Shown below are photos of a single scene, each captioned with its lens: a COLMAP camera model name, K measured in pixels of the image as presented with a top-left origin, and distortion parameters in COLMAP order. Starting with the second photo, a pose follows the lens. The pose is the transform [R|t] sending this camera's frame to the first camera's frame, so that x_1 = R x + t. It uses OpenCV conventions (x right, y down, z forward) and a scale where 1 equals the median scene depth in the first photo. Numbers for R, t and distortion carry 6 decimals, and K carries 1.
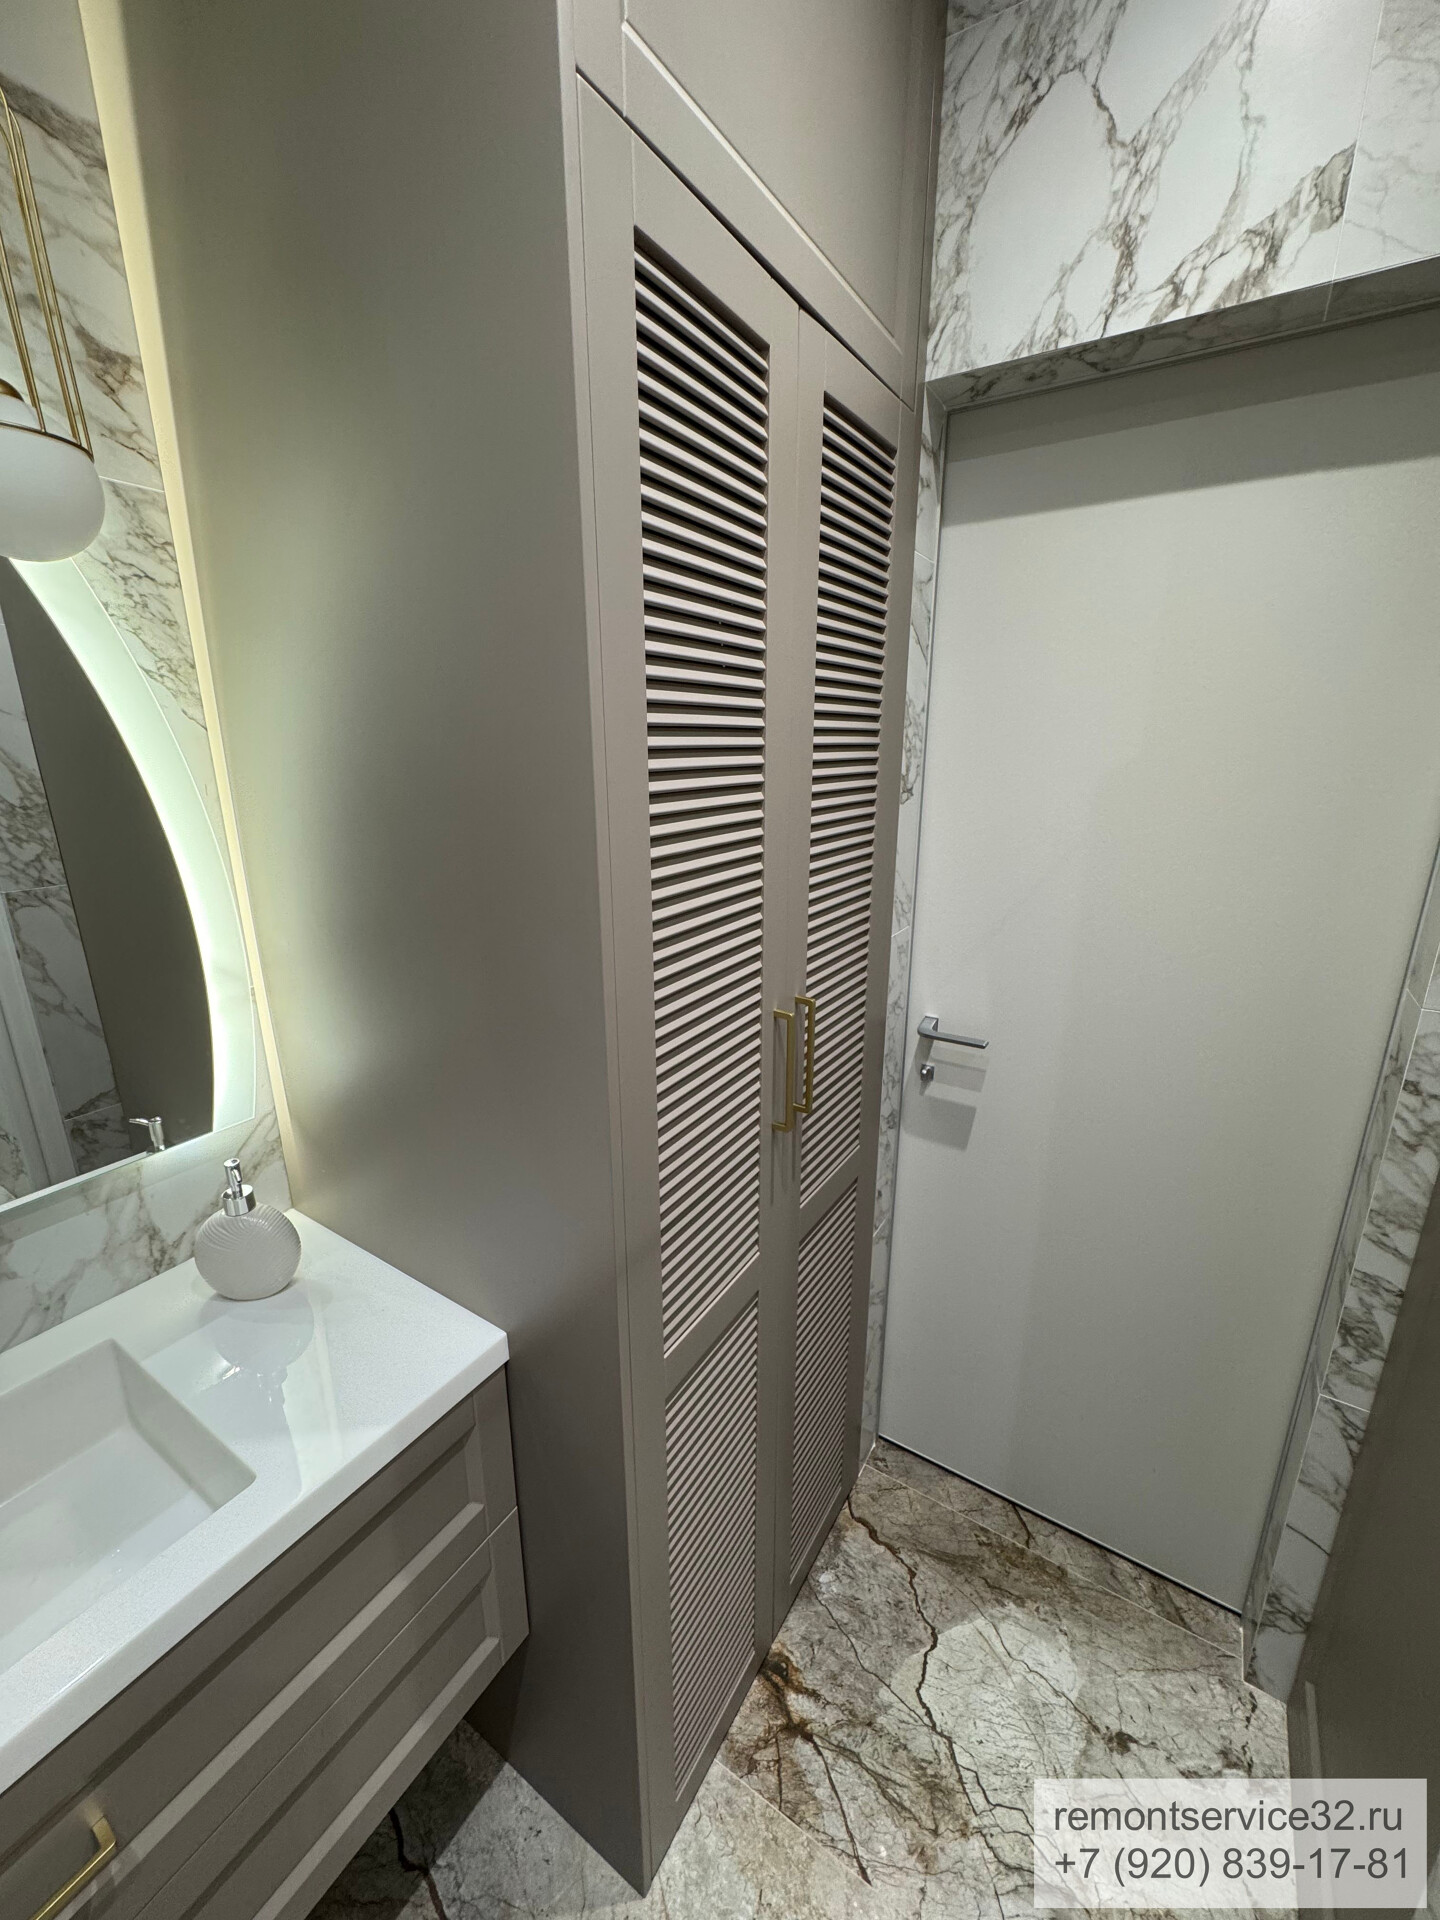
lens RADIAL K [[767.9, 0, 721.6], [0, 767.9, 959.3], [0, 0, 1]] dist [-0.004130, 0.001373]
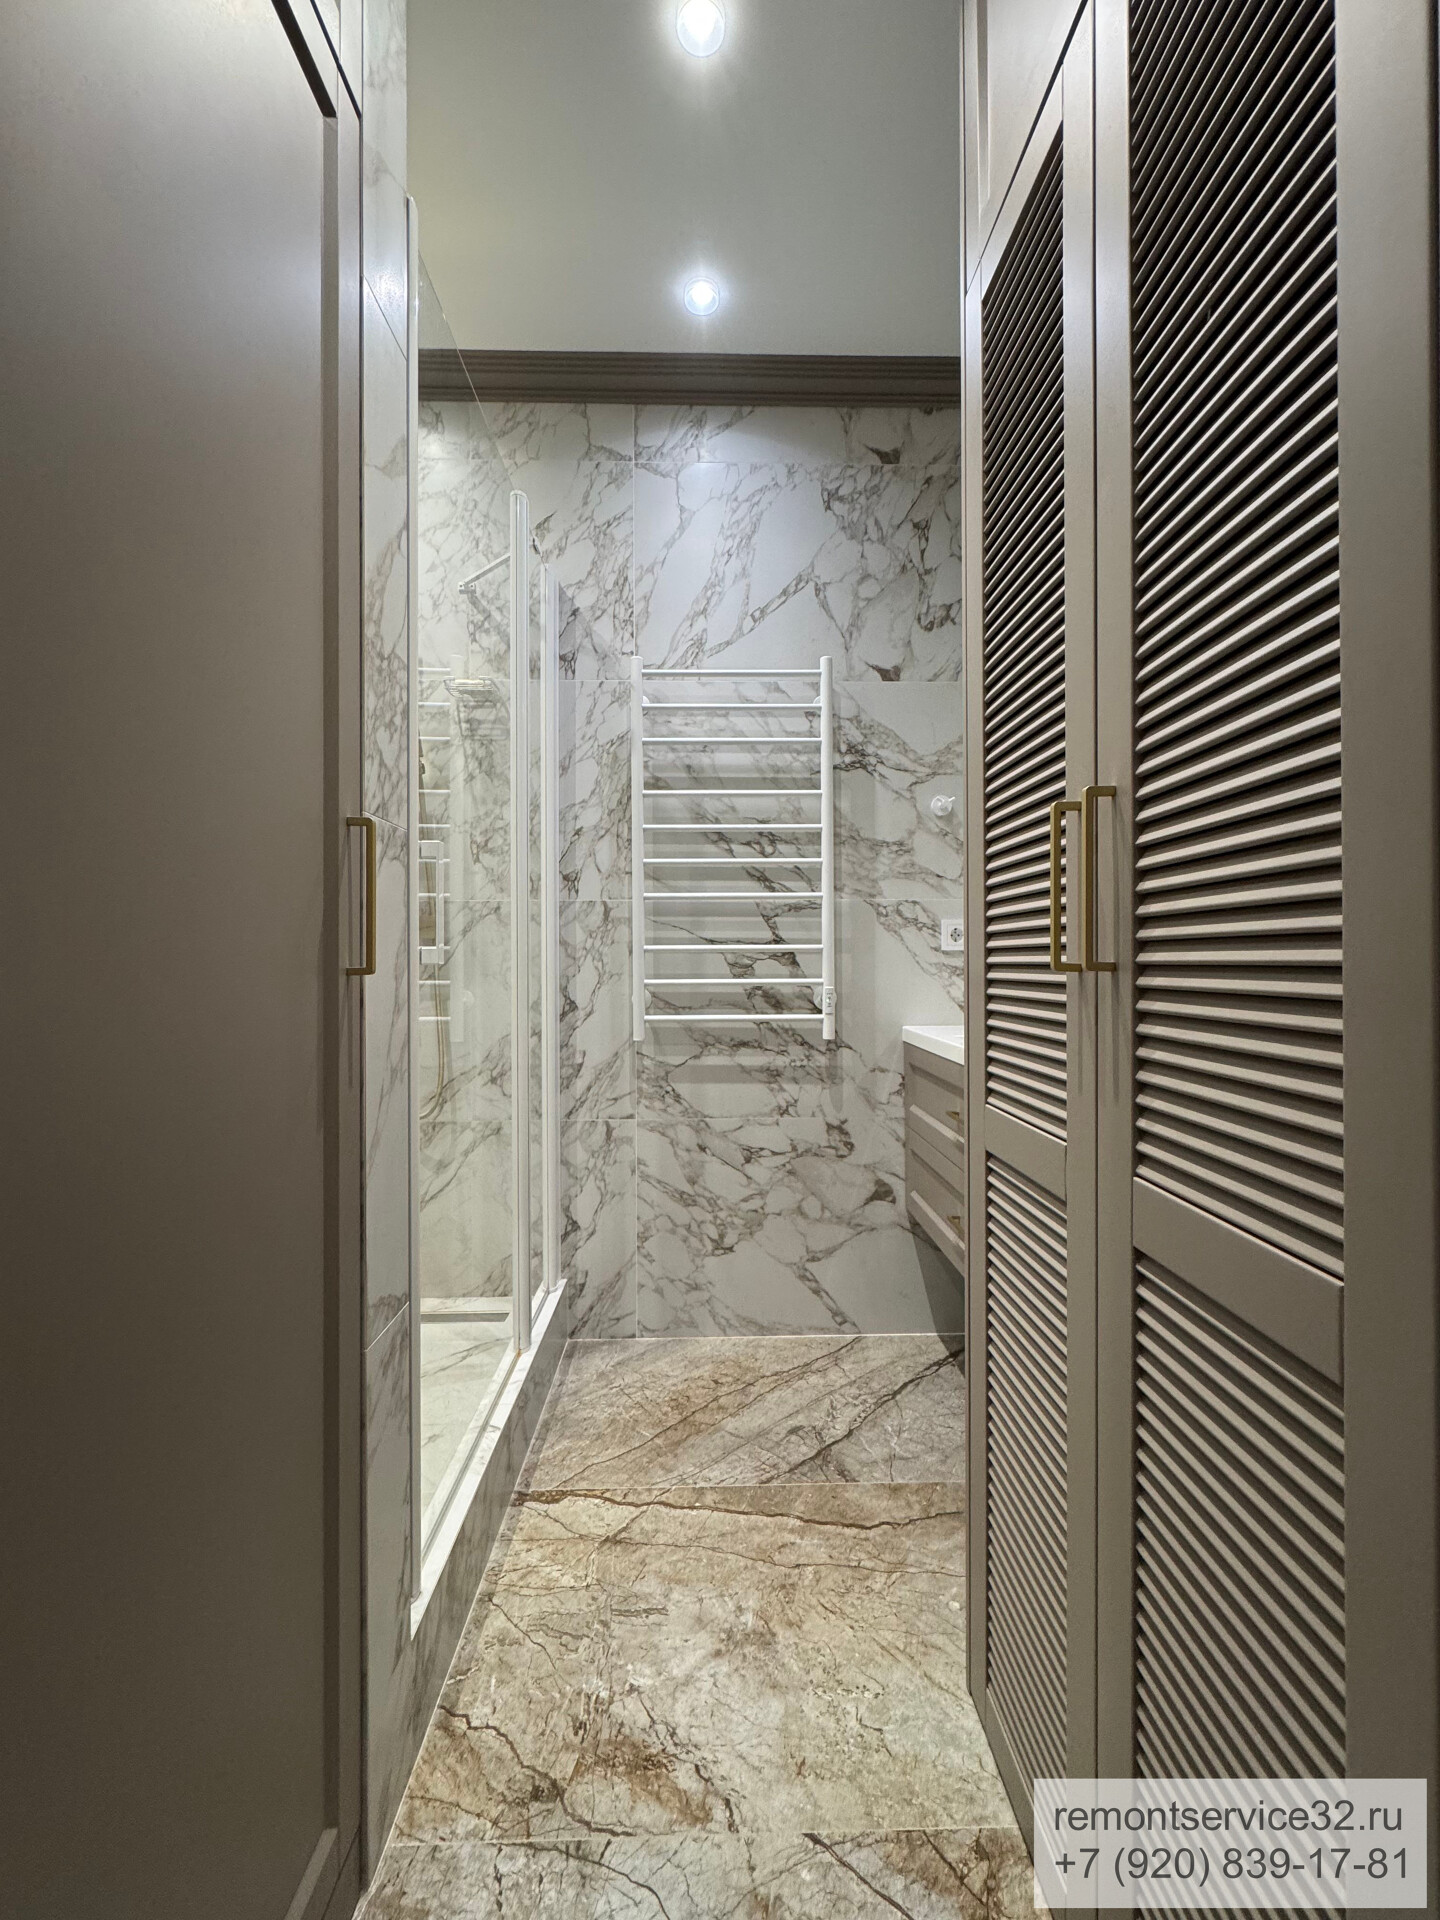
lens RADIAL K [[767.9, 0, 724.9], [0, 767.9, 959.4], [0, 0, 1]] dist [-0.004130, 0.001373]
pose [[-0.828578, 0.002177, -0.559870, 0.712981], [-0.148937, 0.963104, 0.224163, 0.088534], [0.539701, 0.269122, -0.797682, 1.317001]]
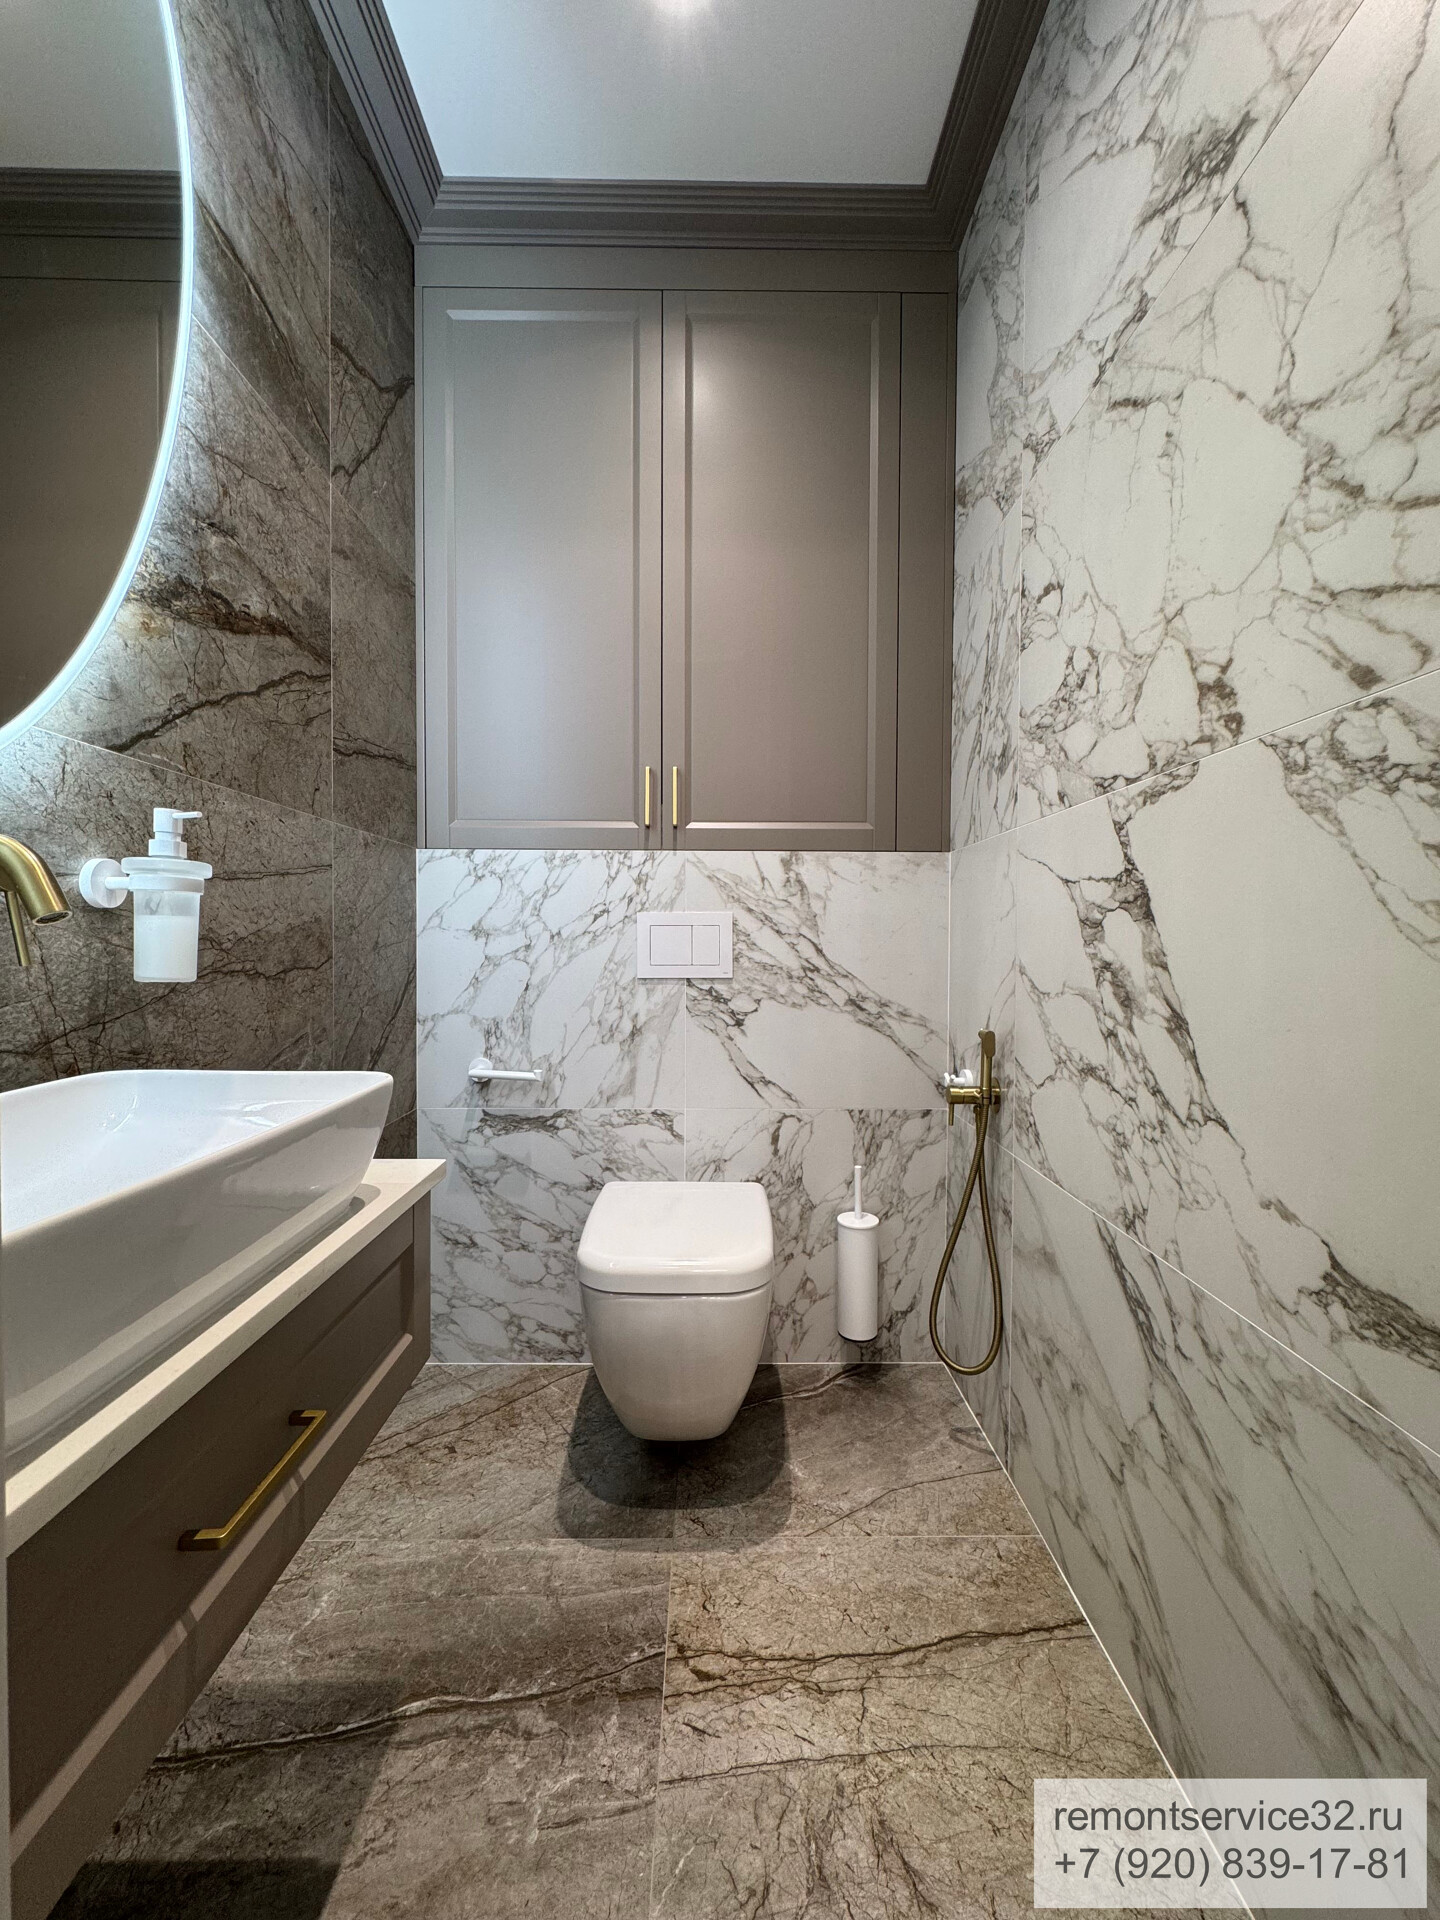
lens RADIAL K [[767.9, 0, 720.4], [0, 767.9, 953.6], [0, 0, 1]] dist [-0.004130, 0.001373]
pose [[-0.547256, -0.015357, 0.836825, -0.968287], [0.224931, 0.960350, 0.164721, 0.285334], [-0.806175, 0.278372, -0.522103, 0.762016]]
